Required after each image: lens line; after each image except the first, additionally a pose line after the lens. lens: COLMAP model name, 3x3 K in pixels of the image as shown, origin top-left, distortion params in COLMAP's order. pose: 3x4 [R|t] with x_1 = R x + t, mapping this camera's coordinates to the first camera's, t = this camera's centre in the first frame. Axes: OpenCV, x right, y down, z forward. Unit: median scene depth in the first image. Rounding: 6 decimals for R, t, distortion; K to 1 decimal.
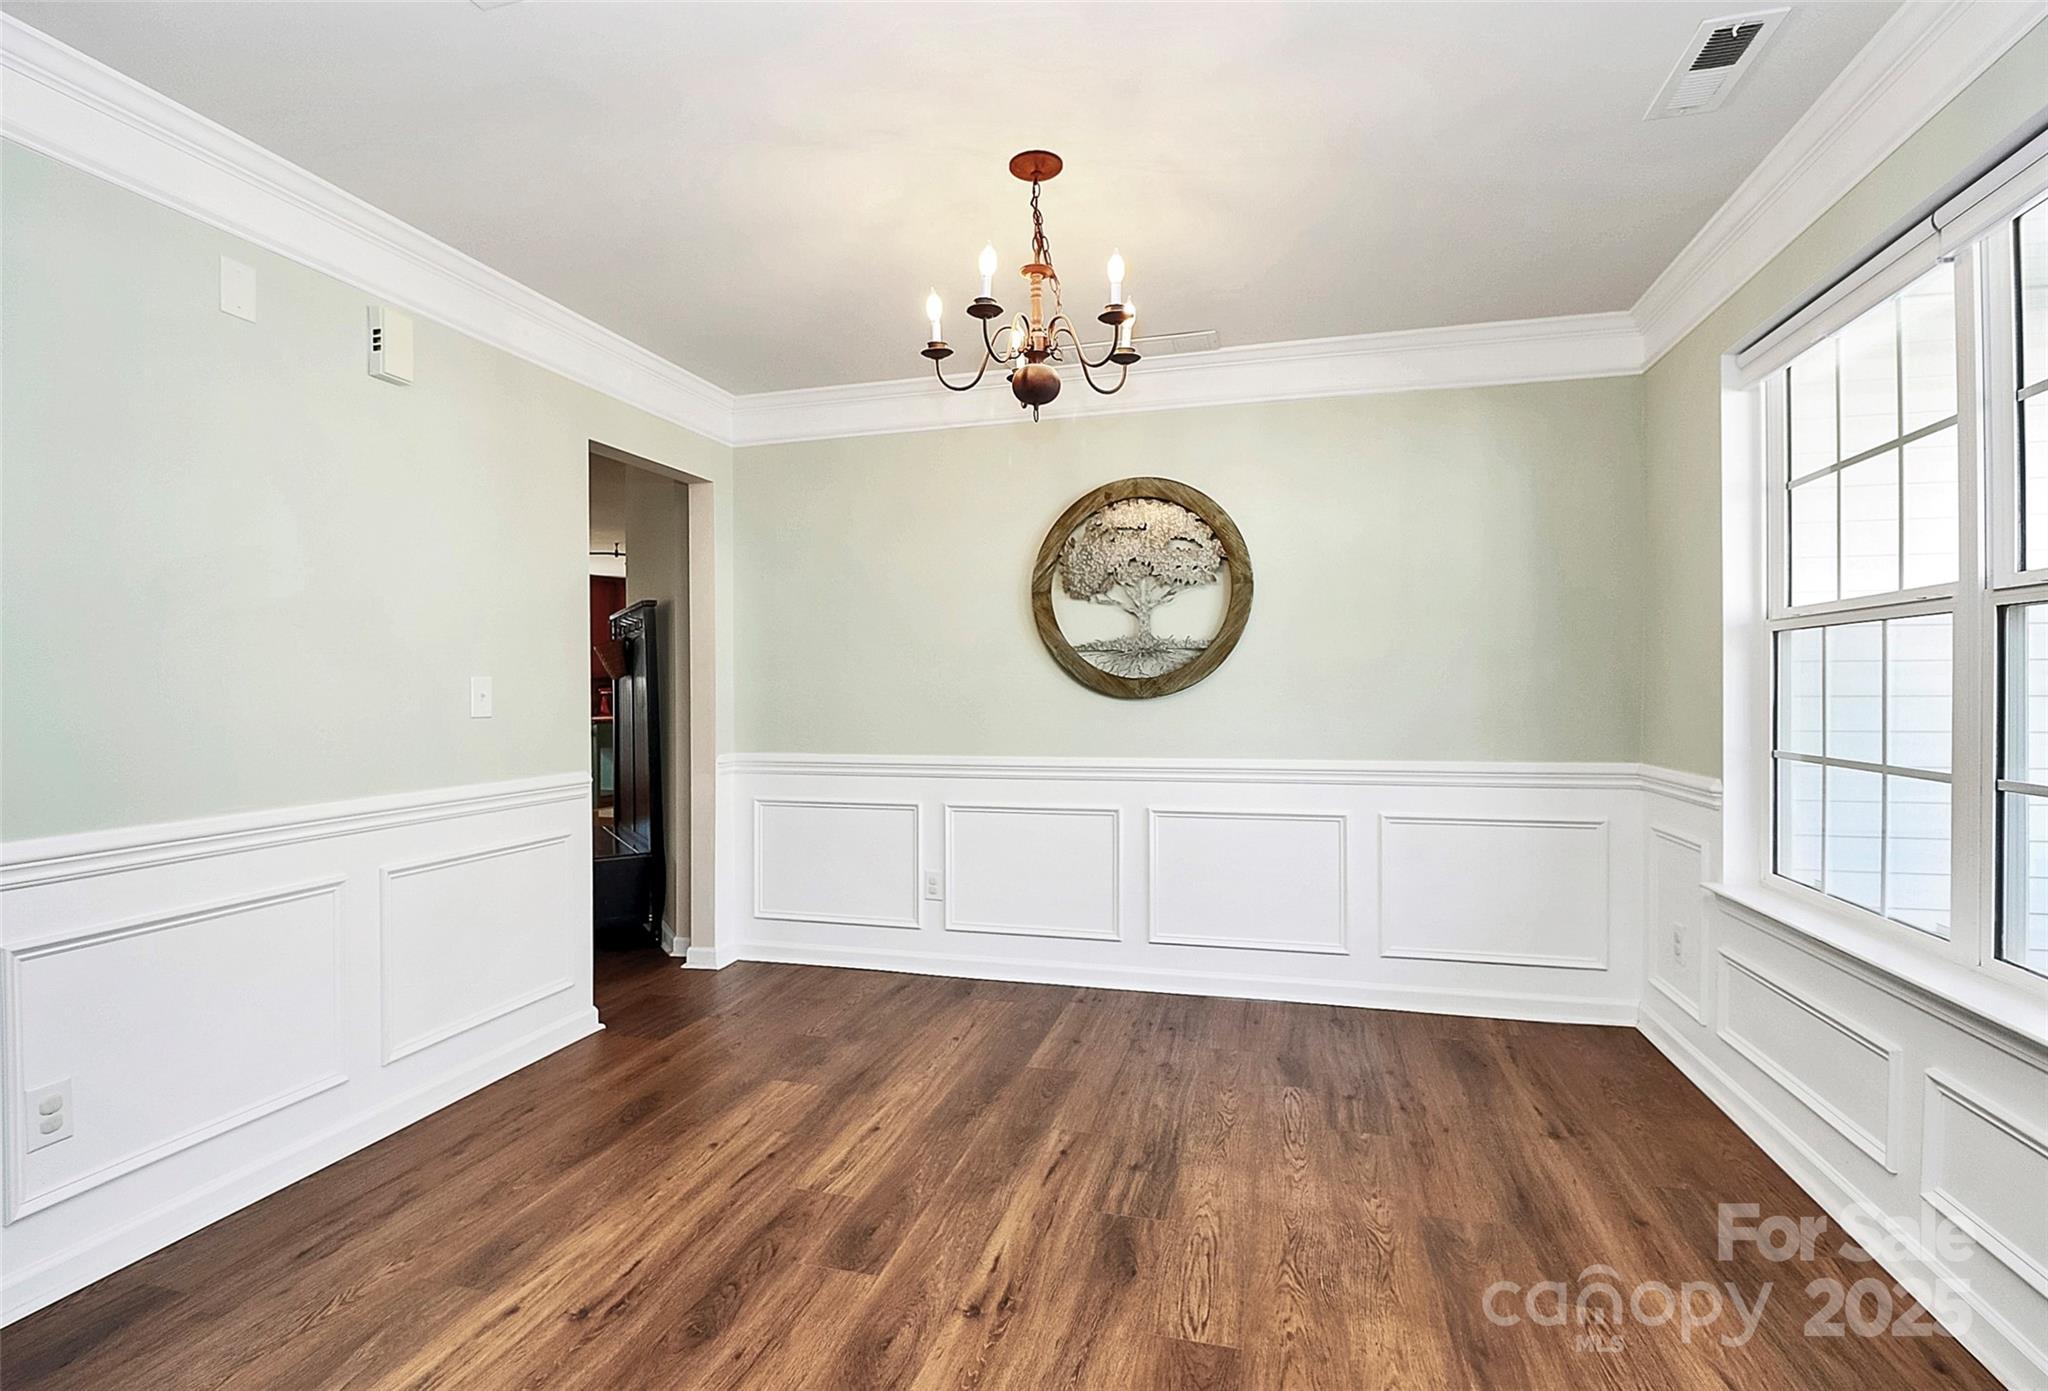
lens RADIAL K [[999.8, 0, 1070.2], [0, 999.8, 701.4], [0, 0, 1]] dist [-0.014354, -0.000648]
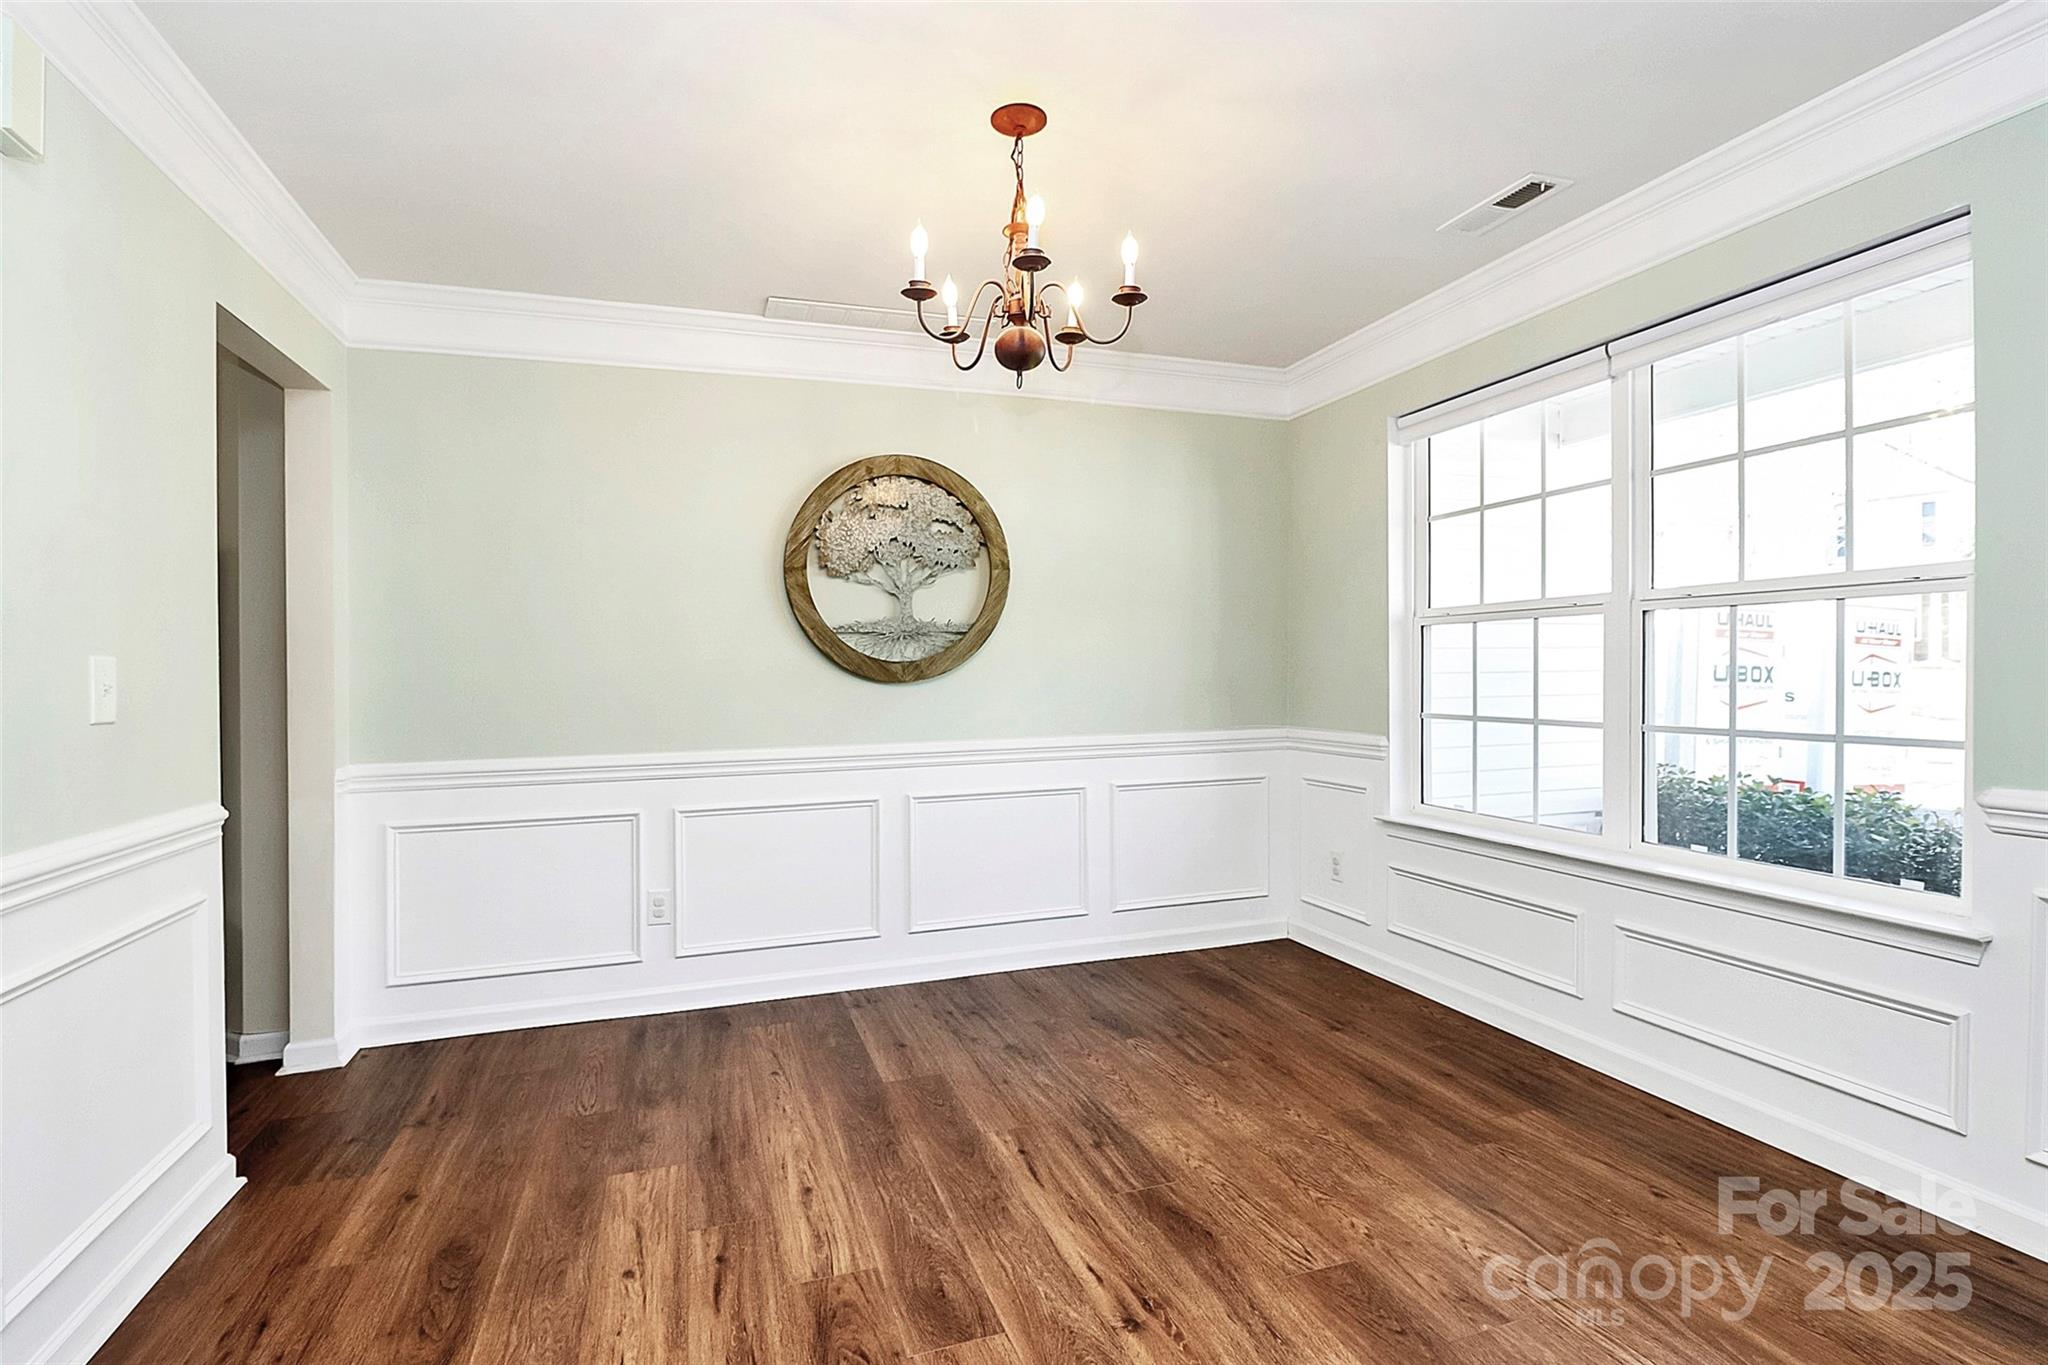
lens RADIAL K [[974.5, 0, 1024.4], [0, 974.5, 686.7], [0, 0, 1]] dist [0.000551, -0.012779]
pose [[0.827069, -0.014940, 0.561902, -0.377604], [0.017678, 0.999844, 0.000562, 0.002689], [-0.561822, 0.009468, 0.827204, 0.156230]]
